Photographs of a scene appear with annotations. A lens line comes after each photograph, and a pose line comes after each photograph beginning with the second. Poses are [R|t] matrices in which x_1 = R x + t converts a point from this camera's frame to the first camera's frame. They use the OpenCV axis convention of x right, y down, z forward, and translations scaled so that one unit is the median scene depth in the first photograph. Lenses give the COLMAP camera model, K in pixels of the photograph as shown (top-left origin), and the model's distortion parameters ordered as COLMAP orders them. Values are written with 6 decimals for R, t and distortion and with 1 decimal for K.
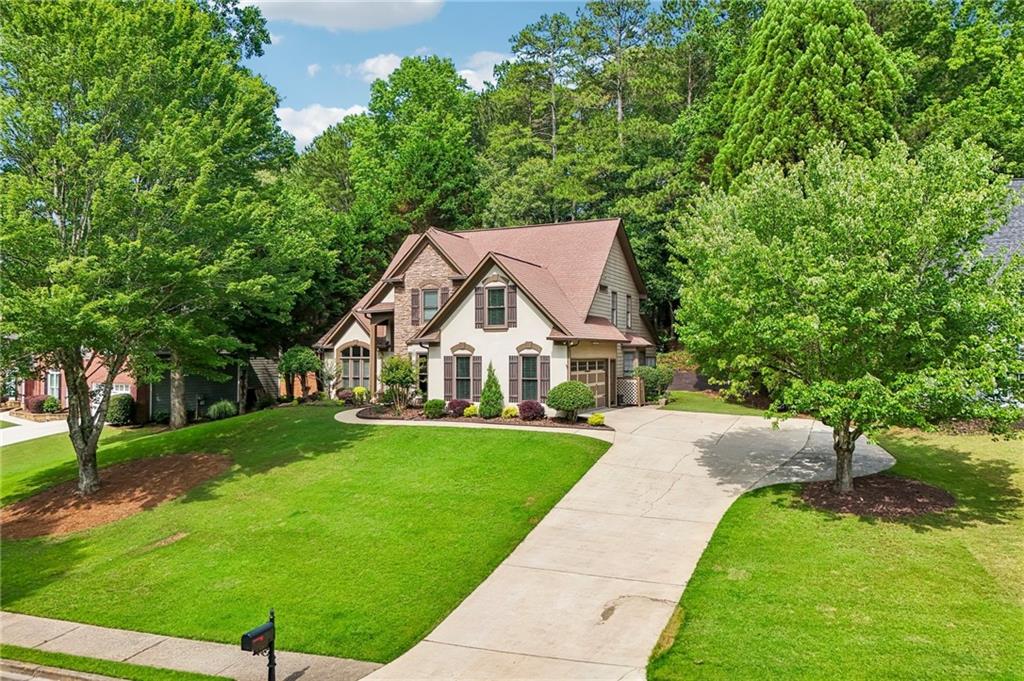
lens RADIAL K [[752.6, 0, 512.0], [0, 752.6, 340.5], [0, 0, 1]] dist [0.083475, -0.080301]
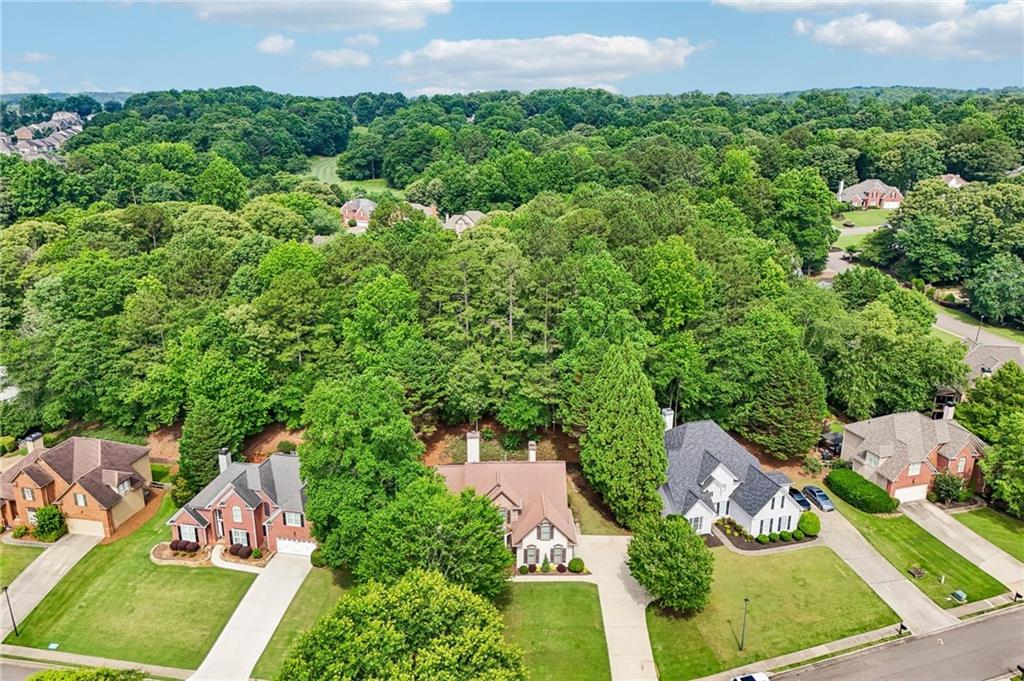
lens RADIAL K [[752.6, 0, 512.0], [0, 752.6, 340.5], [0, 0, 1]] dist [0.083475, -0.080301]
pose [[0.895385, -0.125865, 0.427134, -1.044259], [-0.017696, 0.948406, 0.316565, -1.352218], [-0.444941, -0.291006, 0.846961, -0.923830]]
